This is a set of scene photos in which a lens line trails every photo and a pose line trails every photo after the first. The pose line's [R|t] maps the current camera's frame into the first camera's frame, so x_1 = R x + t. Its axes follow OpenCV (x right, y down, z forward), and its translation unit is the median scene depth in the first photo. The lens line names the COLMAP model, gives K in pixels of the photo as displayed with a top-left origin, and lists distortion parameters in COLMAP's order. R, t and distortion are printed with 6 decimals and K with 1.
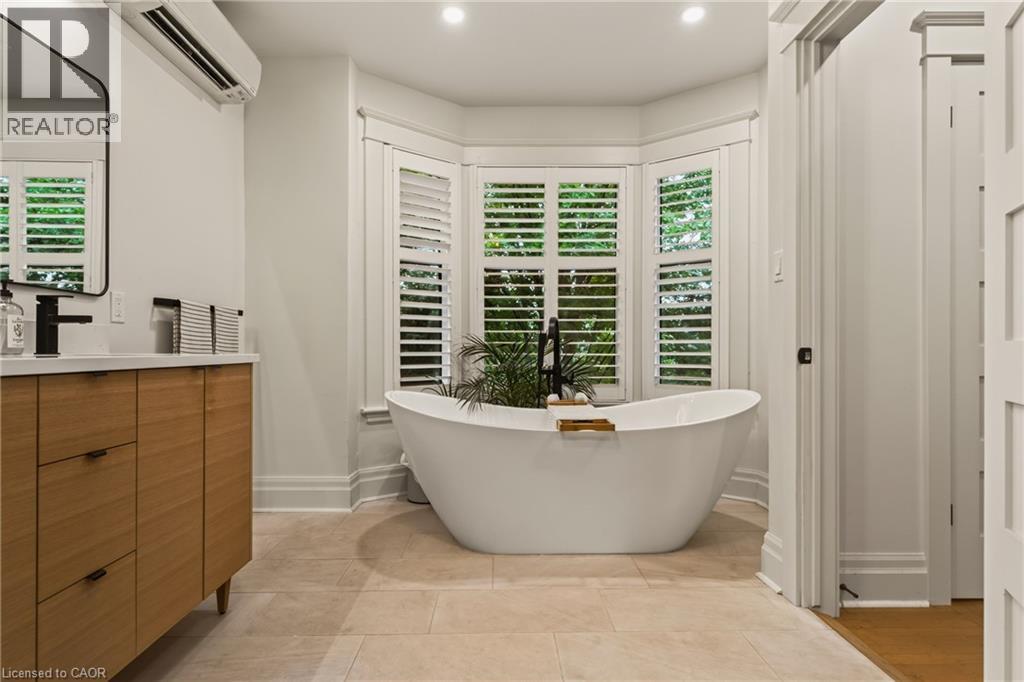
lens RADIAL K [[513.1, 0, 510.6], [0, 513.1, 346.2], [0, 0, 1]] dist [-0.000999, -0.000015]
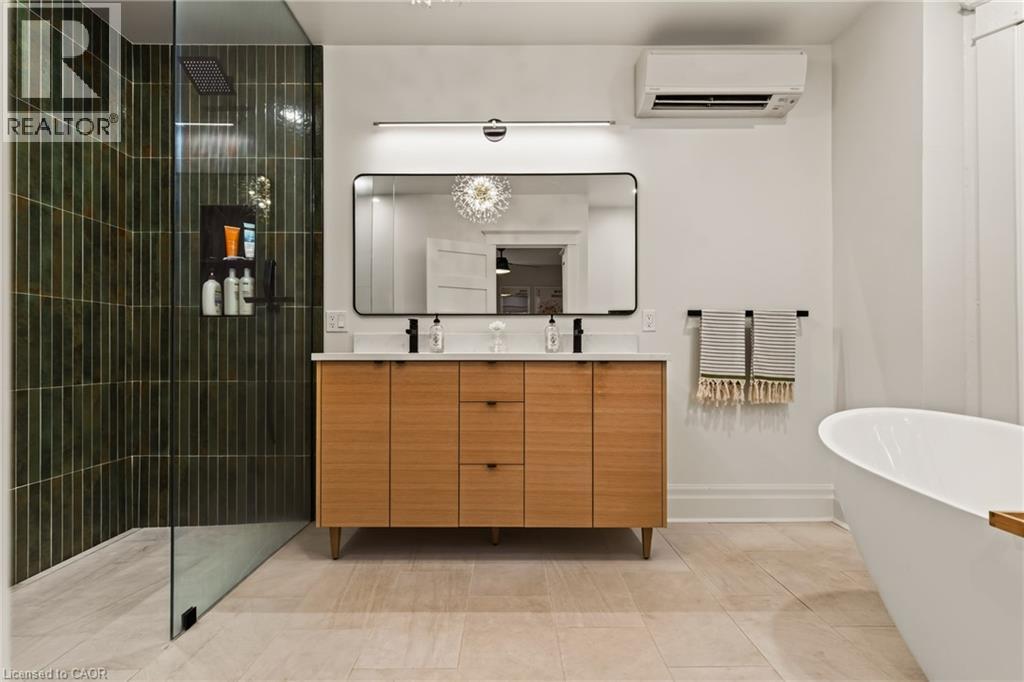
lens RADIAL K [[476.8, 0, 509.1], [0, 476.8, 346.1], [0, 0, 1]] dist [0.001491, 0.000145]
pose [[-0.012020, -0.013470, -0.999837, 0.542927], [0.005411, 0.999894, -0.013536, 0.010478], [0.999913, -0.005572, -0.011946, 0.590362]]
